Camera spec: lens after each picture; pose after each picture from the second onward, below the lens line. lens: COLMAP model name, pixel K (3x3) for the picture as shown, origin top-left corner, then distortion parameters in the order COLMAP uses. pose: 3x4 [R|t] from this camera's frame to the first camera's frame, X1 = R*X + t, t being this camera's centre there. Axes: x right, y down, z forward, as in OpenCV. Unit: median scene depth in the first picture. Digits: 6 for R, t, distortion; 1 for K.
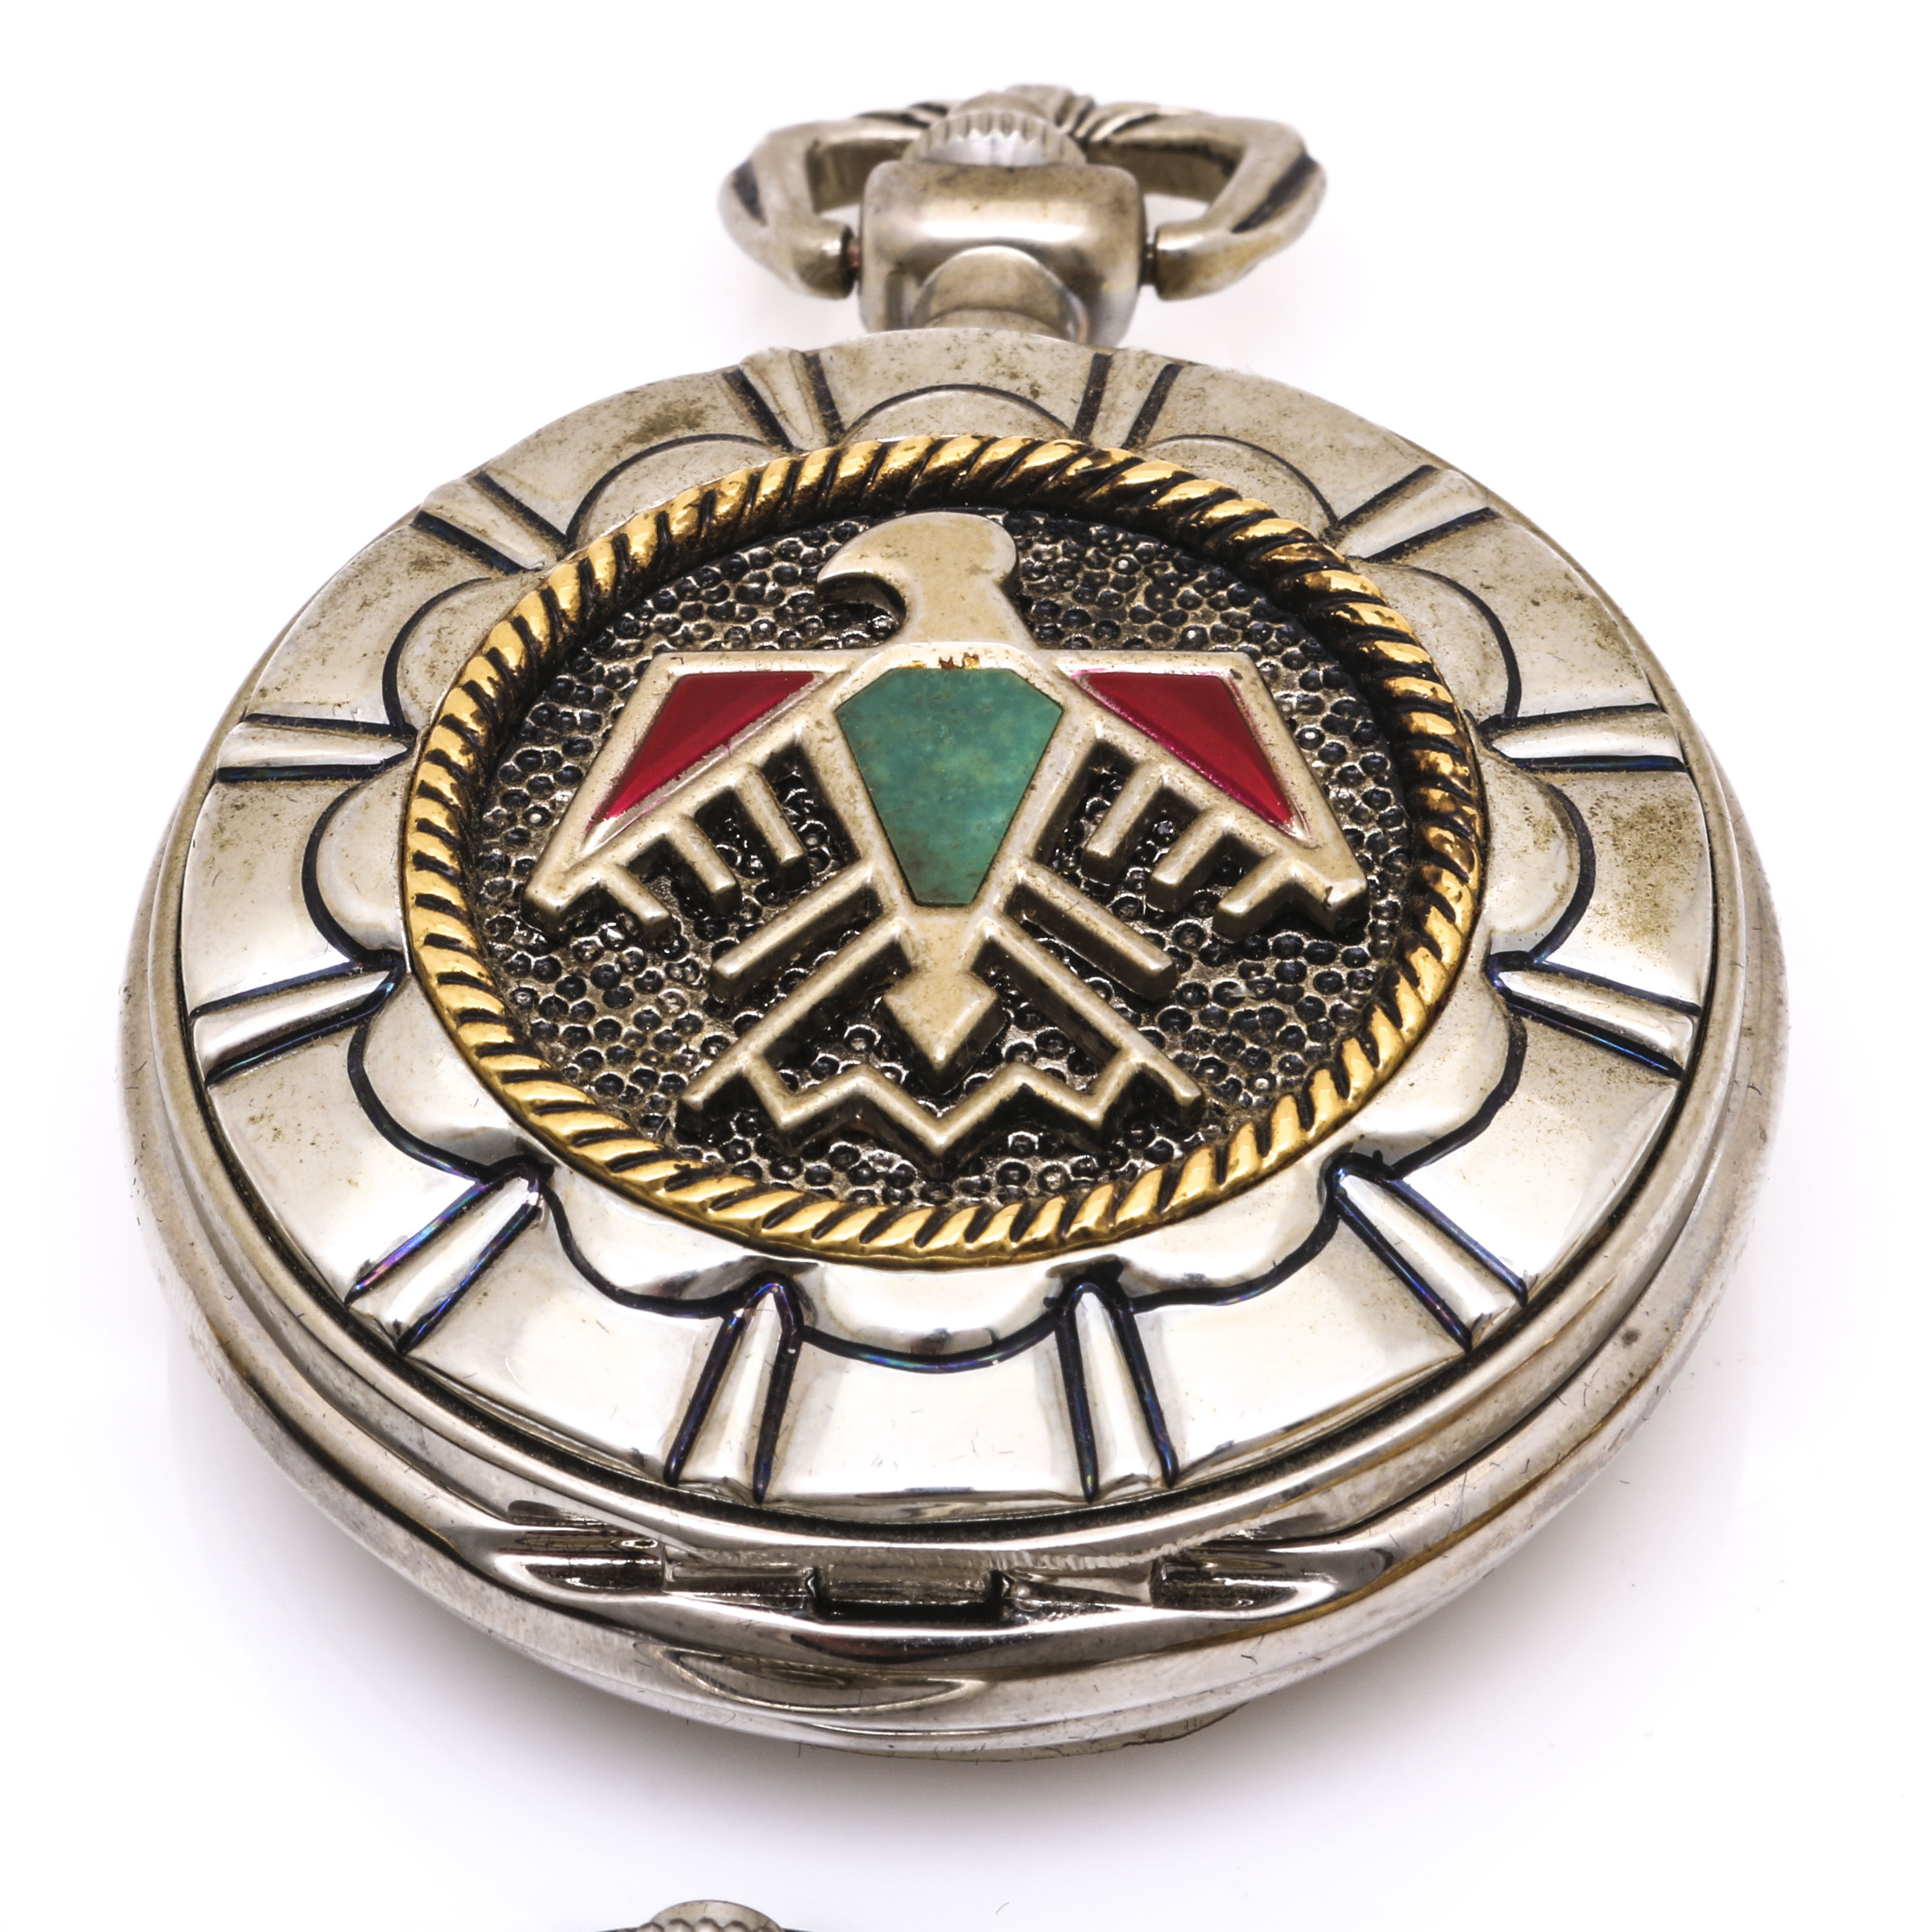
lens RADIAL K [[6425.3, 0, 971.4], [0, 6425.3, 967.3], [0, 0, 1]] dist [-0.047913, 0.000000]
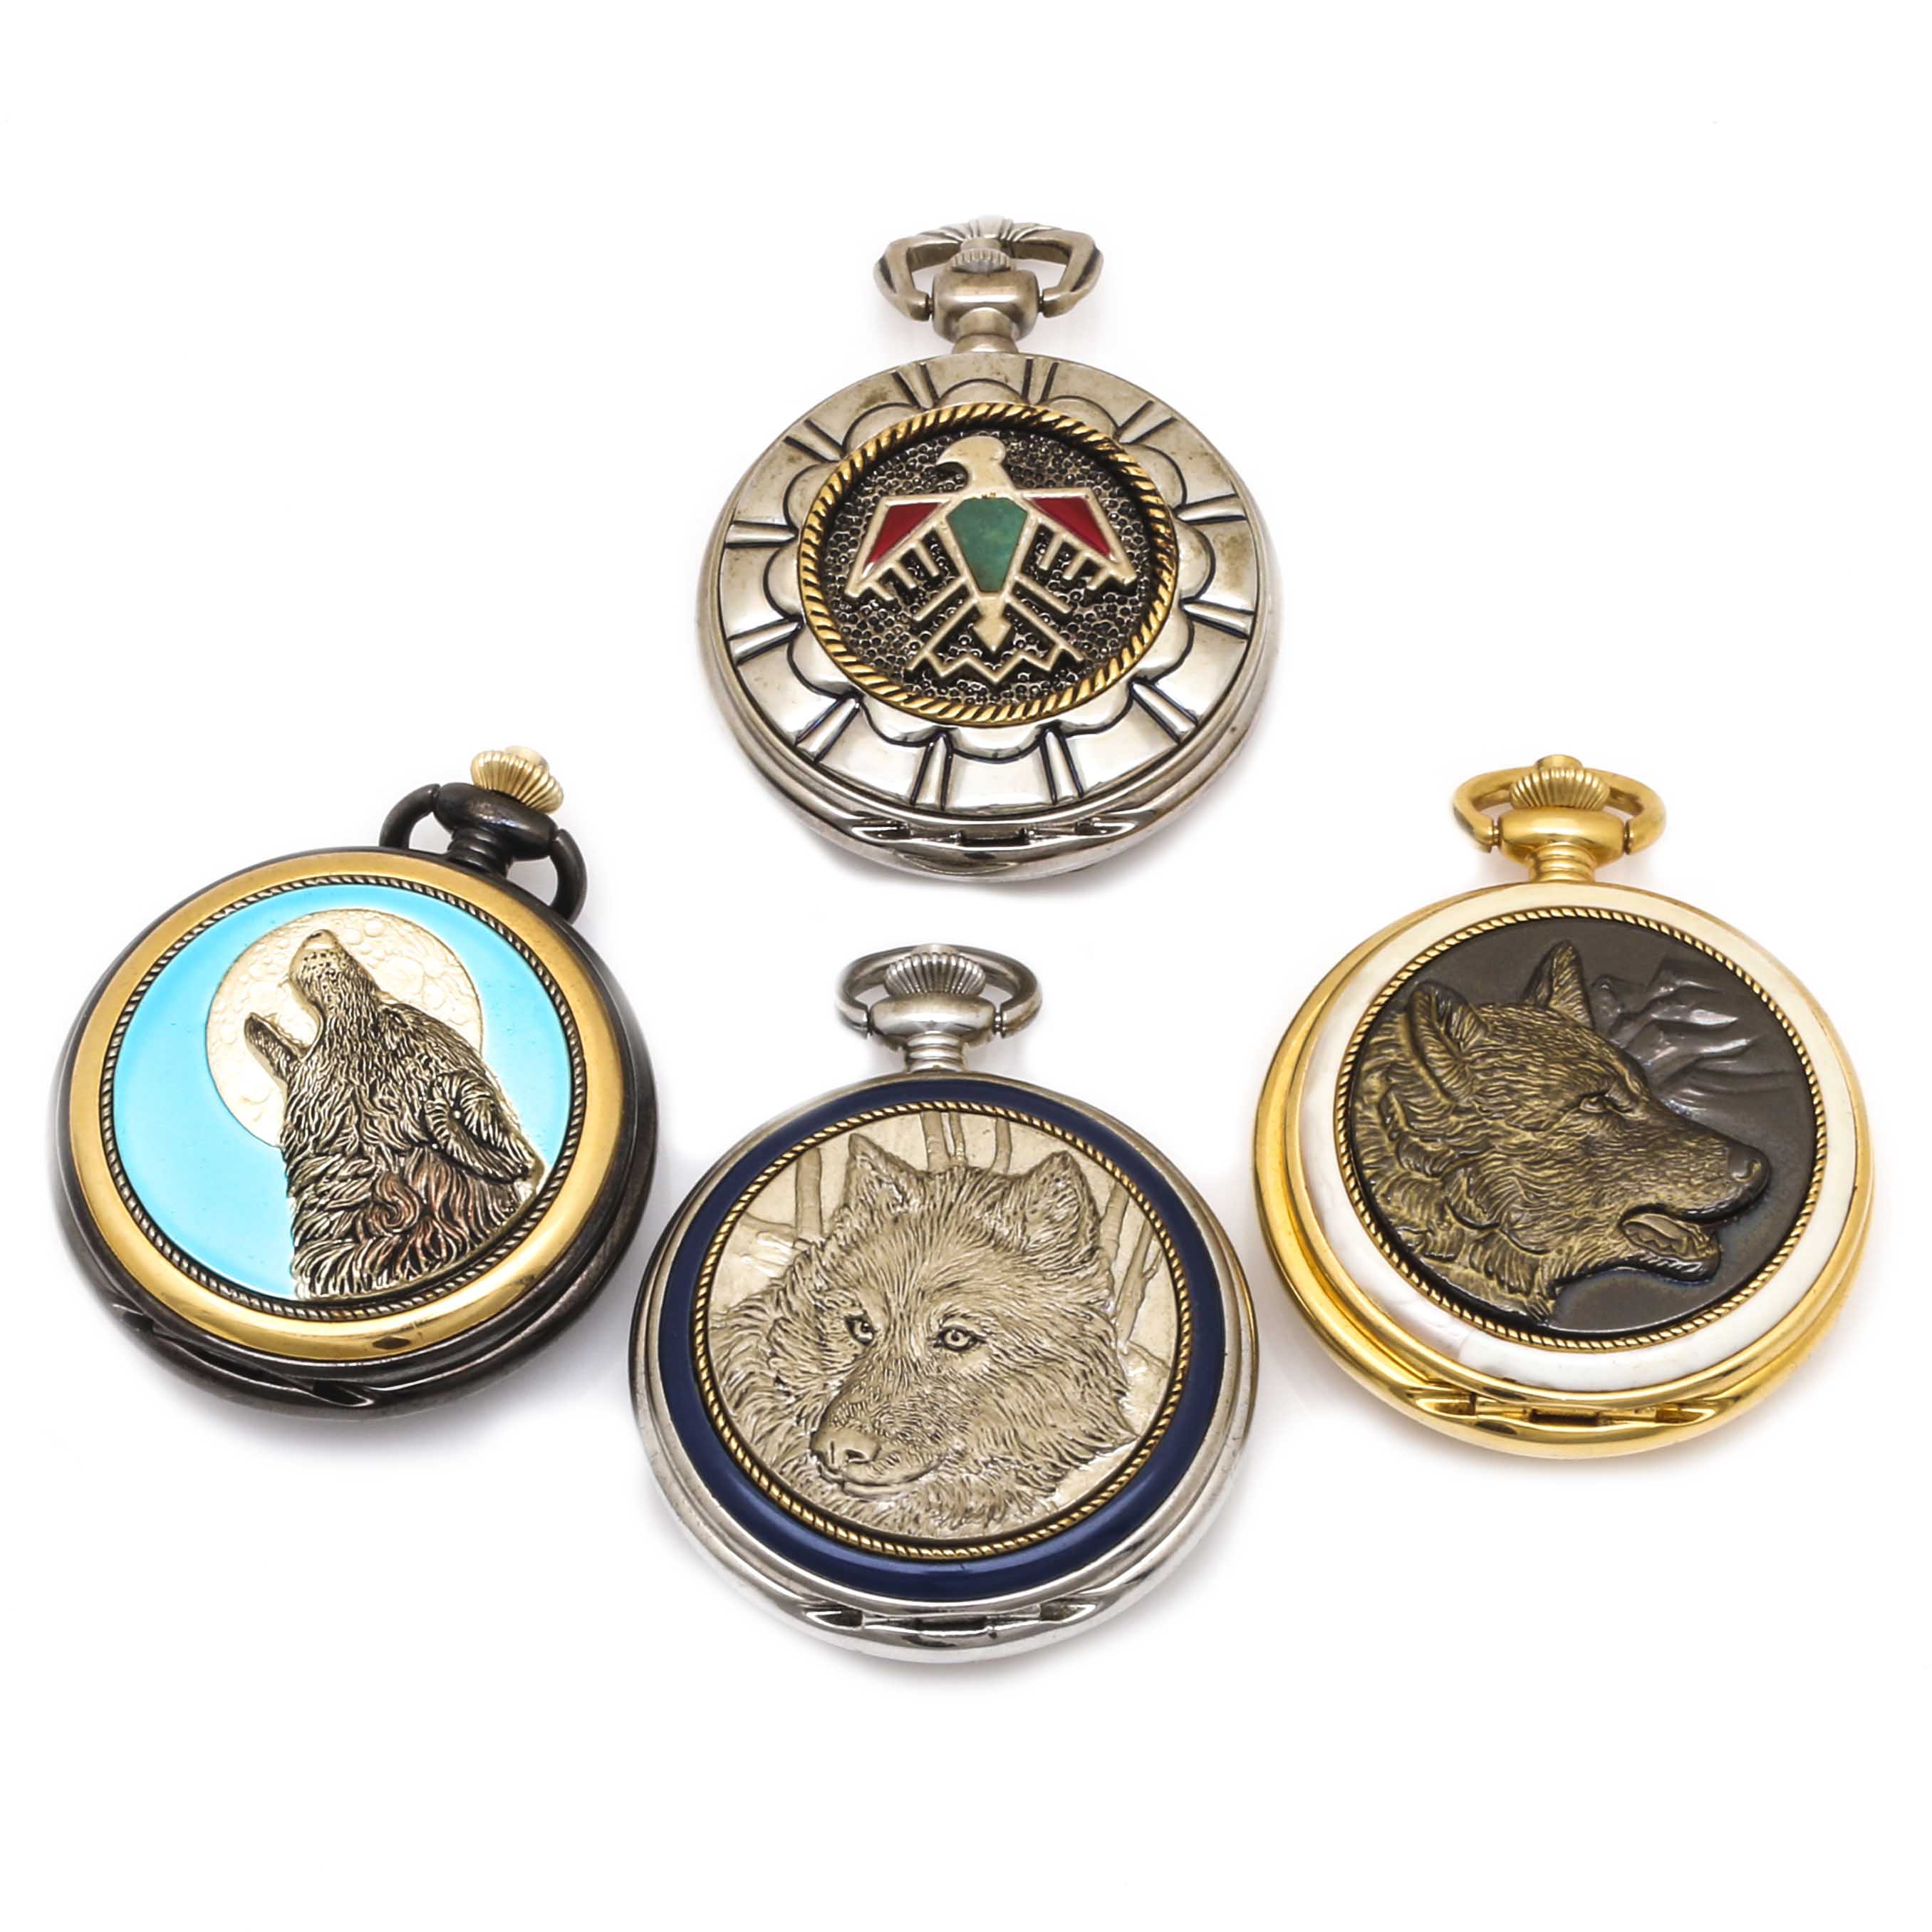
lens RADIAL K [[3845.4, 0, 960.9], [0, 3845.4, 969.8], [0, 0, 1]] dist [-0.136985, 0.000000]
pose [[0.998148, -0.052619, 0.030539, -0.078364], [0.043685, 0.969244, 0.242195, -0.260304], [-0.042344, -0.240412, 0.969747, -0.700946]]
